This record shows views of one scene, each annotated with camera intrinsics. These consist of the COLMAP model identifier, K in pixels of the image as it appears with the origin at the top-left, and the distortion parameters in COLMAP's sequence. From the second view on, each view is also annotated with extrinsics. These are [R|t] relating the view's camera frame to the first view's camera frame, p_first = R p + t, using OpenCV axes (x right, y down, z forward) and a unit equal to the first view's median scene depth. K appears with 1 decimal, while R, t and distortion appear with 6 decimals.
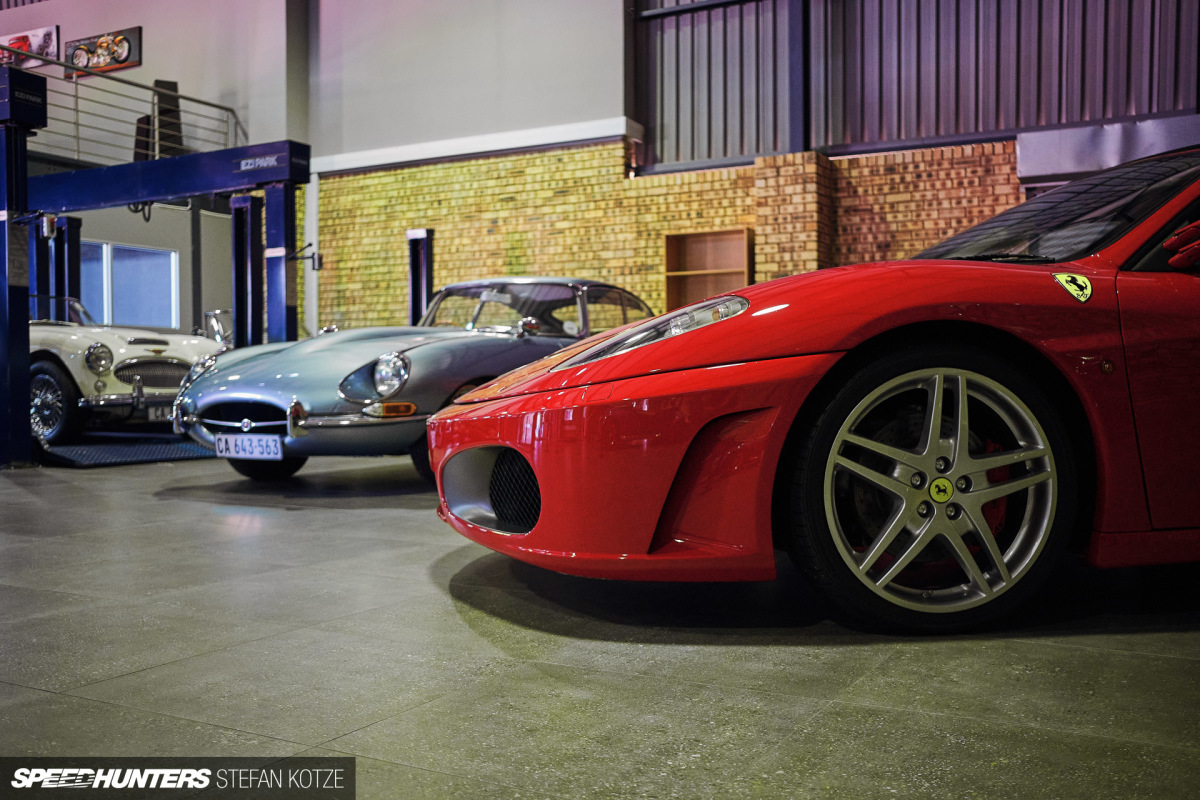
lens RADIAL K [[1135.2, 0, 602.0], [0, 1135.2, 417.3], [0, 0, 1]] dist [-0.002614, 0.000000]
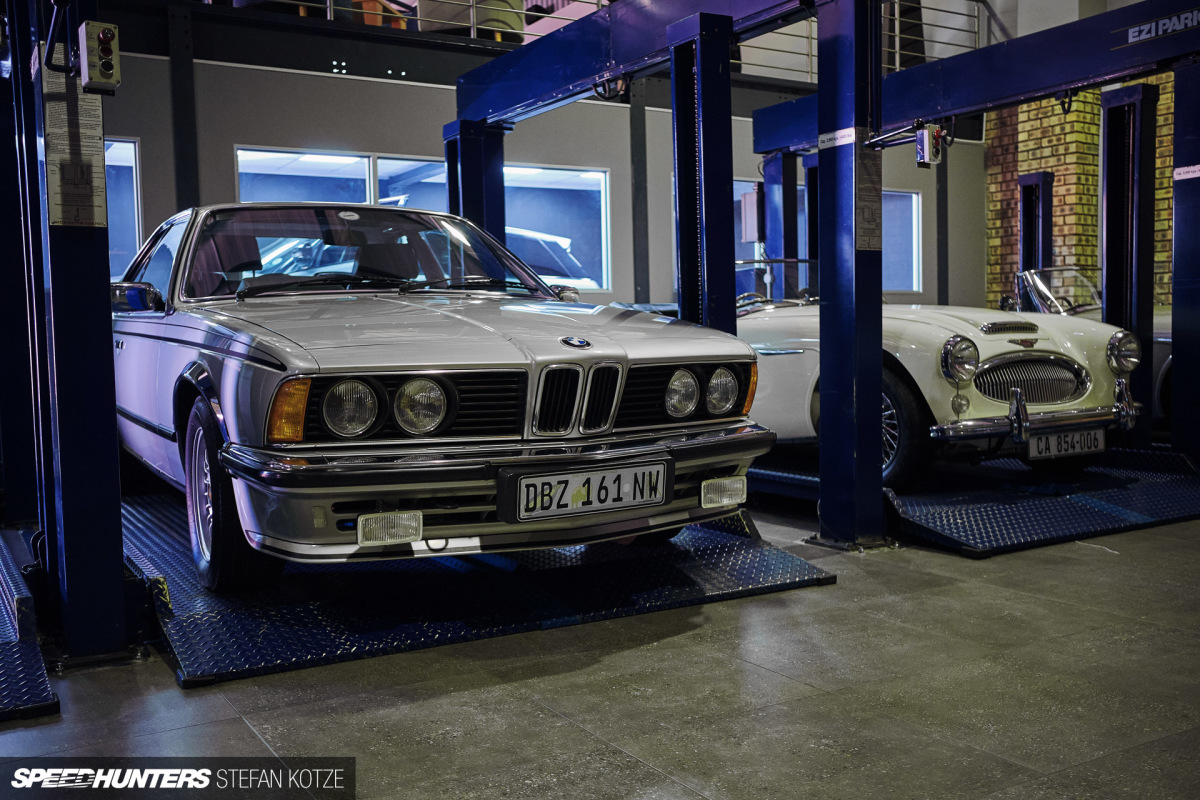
lens RADIAL K [[1135.2, 0, 597.5], [0, 1135.2, 416.6], [0, 0, 1]] dist [-0.002614, 0.000000]
pose [[0.872362, 0.021578, -0.488384, -0.237170], [0.001231, 0.998925, 0.046334, -0.038132], [0.488859, -0.041021, 0.871398, 0.272507]]
